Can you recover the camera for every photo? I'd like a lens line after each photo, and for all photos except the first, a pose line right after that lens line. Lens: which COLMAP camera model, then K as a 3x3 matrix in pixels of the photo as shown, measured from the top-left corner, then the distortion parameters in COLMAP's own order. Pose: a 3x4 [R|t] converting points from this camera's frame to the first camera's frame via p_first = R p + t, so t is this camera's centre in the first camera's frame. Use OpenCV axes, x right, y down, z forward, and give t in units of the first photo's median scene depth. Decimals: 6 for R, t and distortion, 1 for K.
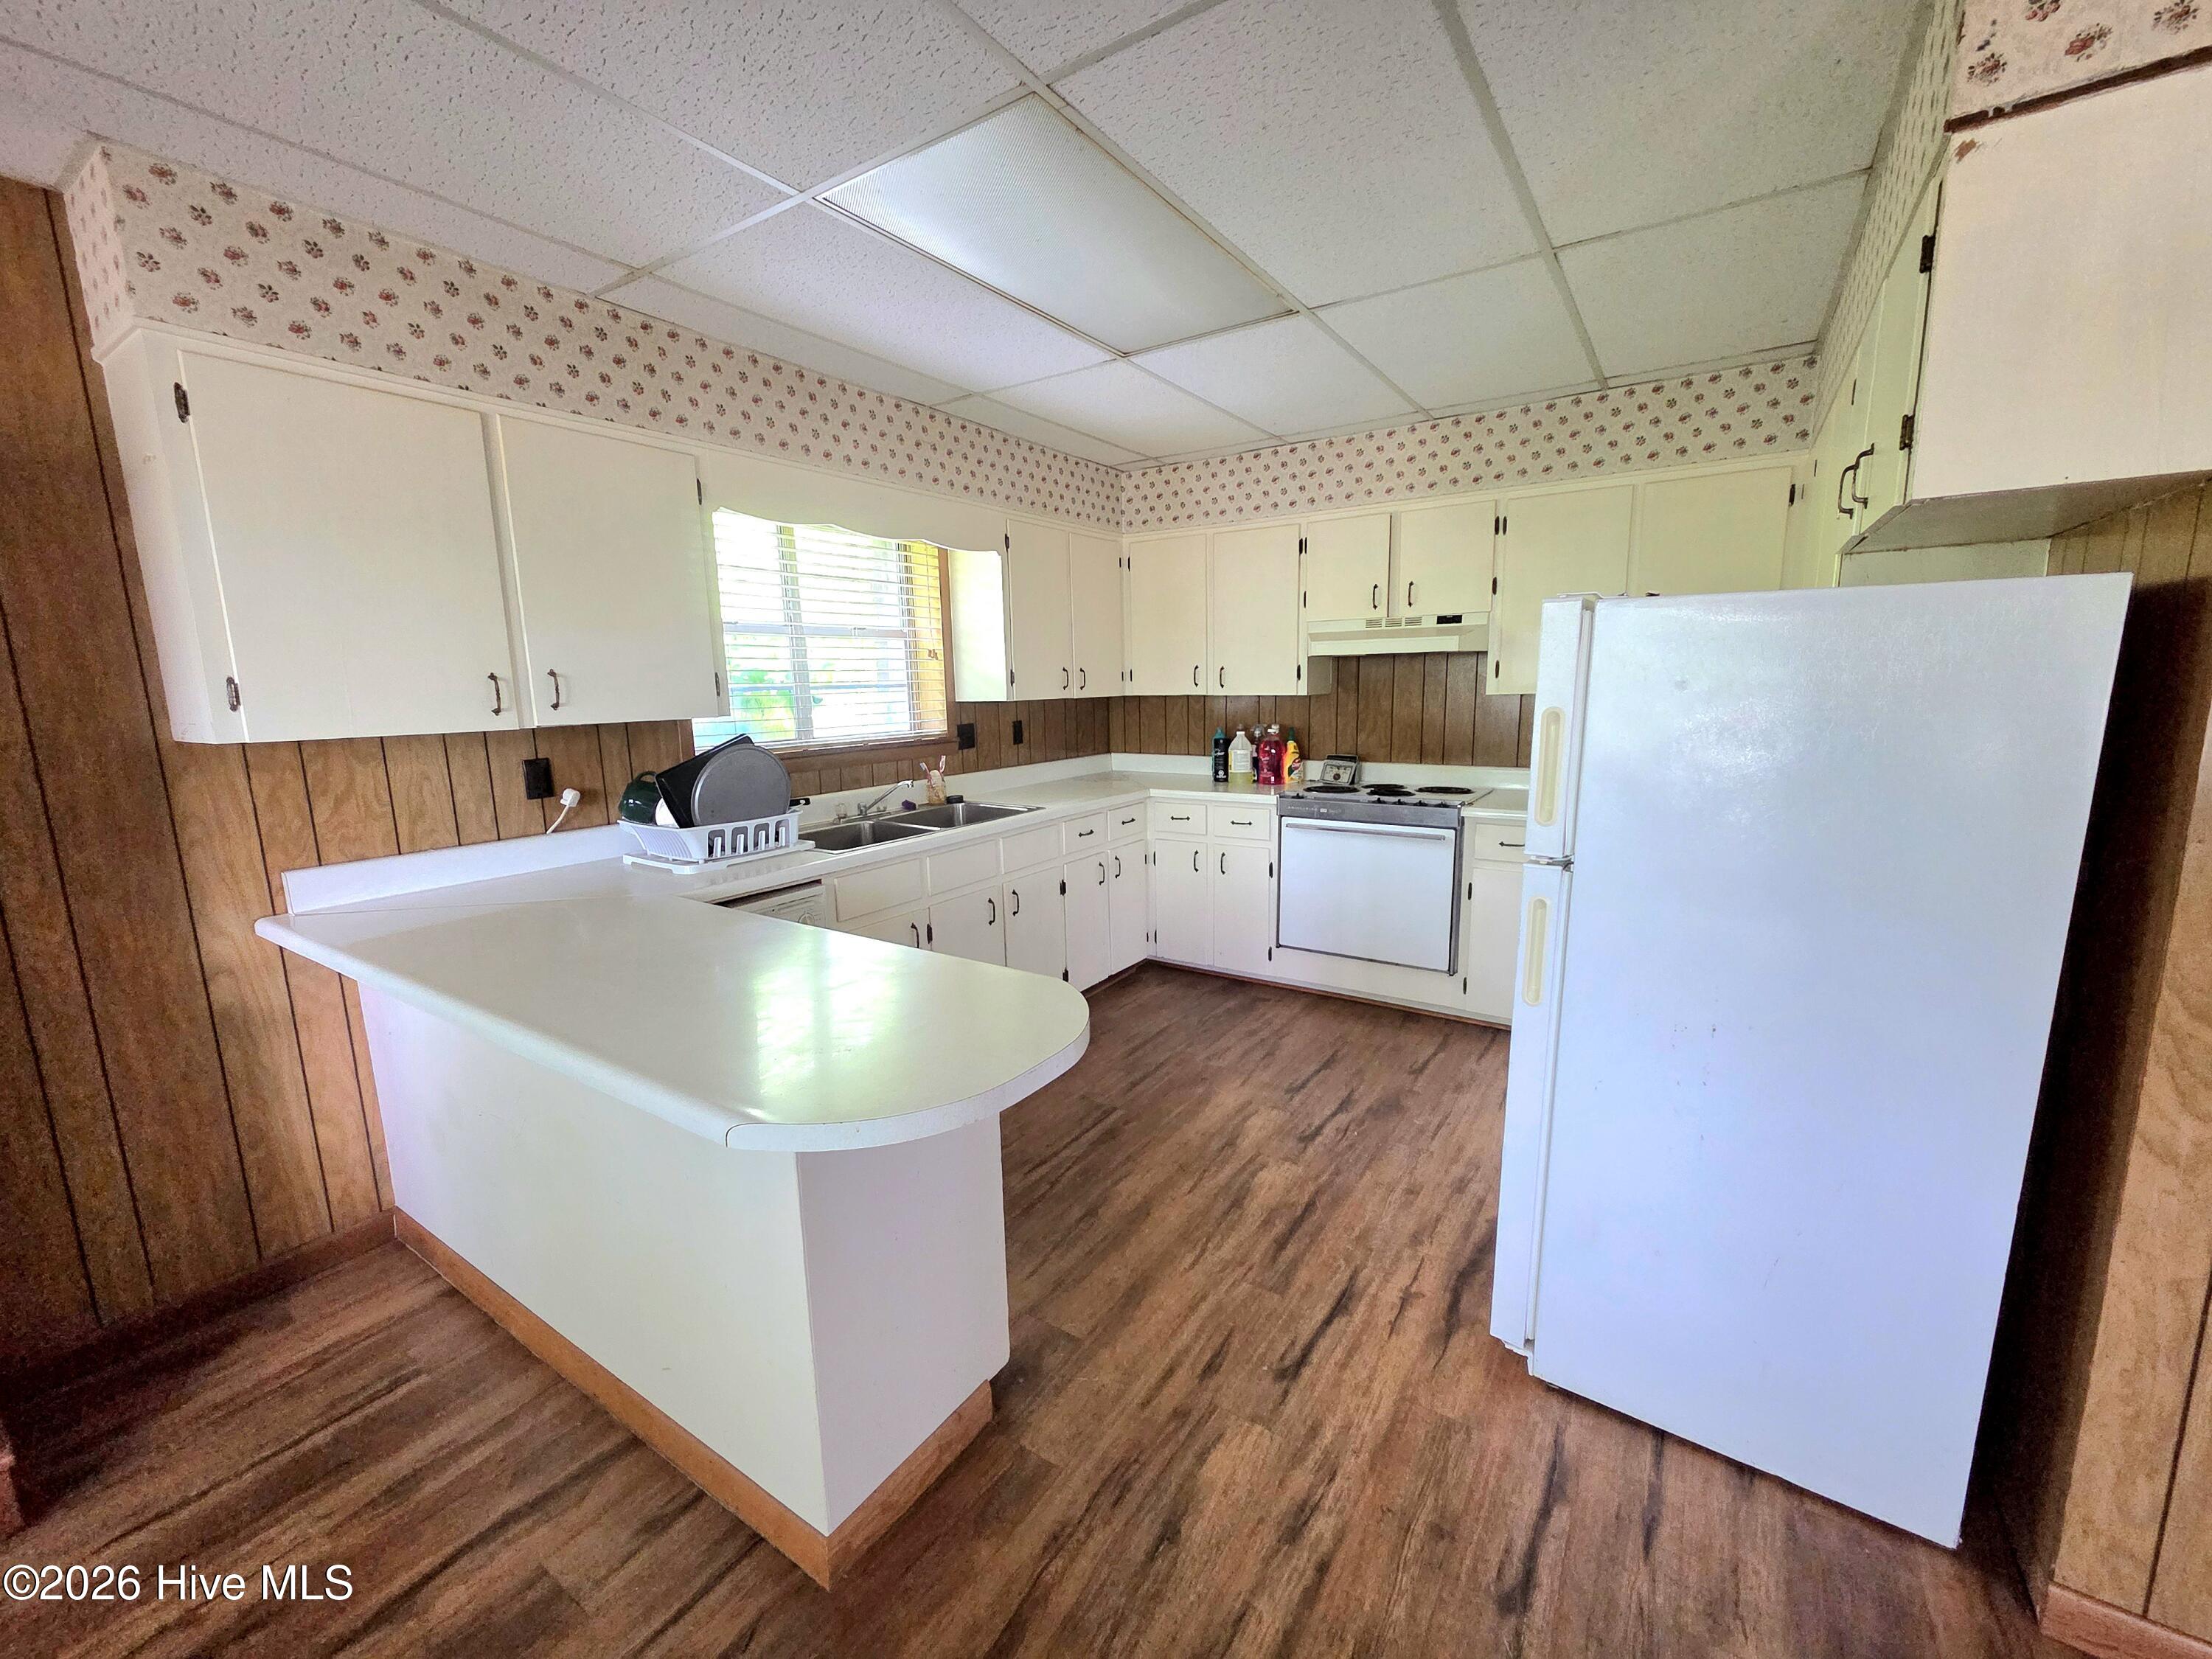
lens RADIAL K [[900.1, 0, 1097.4], [0, 900.1, 832.5], [0, 0, 1]] dist [0.003398, -0.000596]
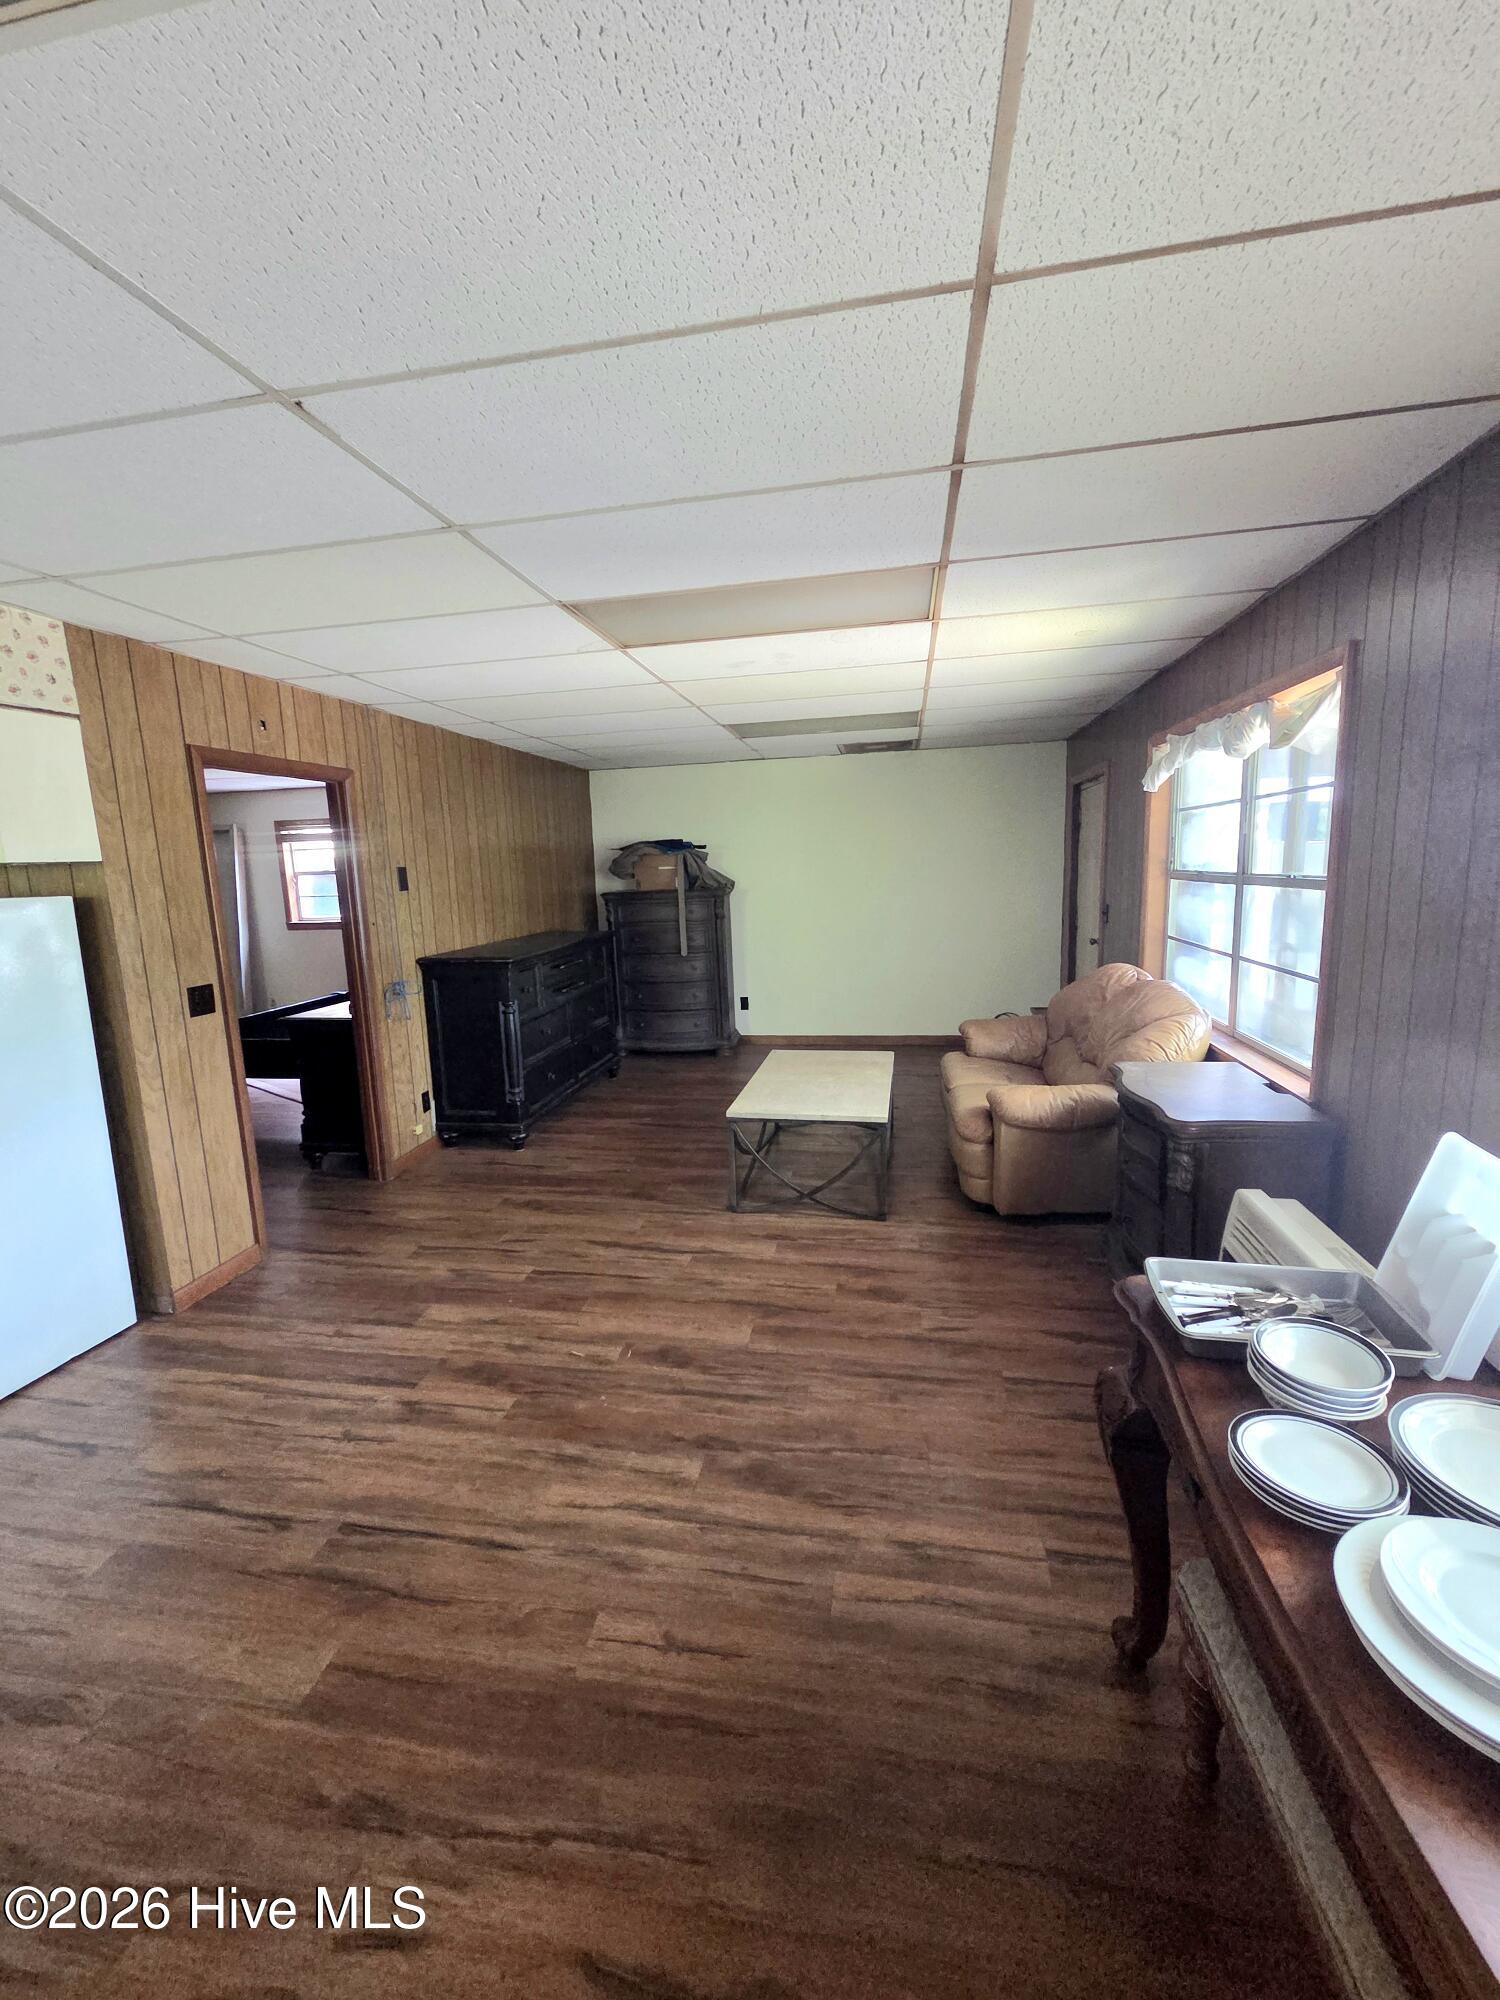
lens RADIAL K [[813.8, 0, 748.0], [0, 813.8, 991.9], [0, 0, 1]] dist [0.003398, -0.000596]
pose [[-0.399765, -0.106793, 0.910375, -0.538222], [0.201473, 0.958664, 0.200929, -0.033215], [-0.894202, 0.263740, -0.361725, 0.063152]]
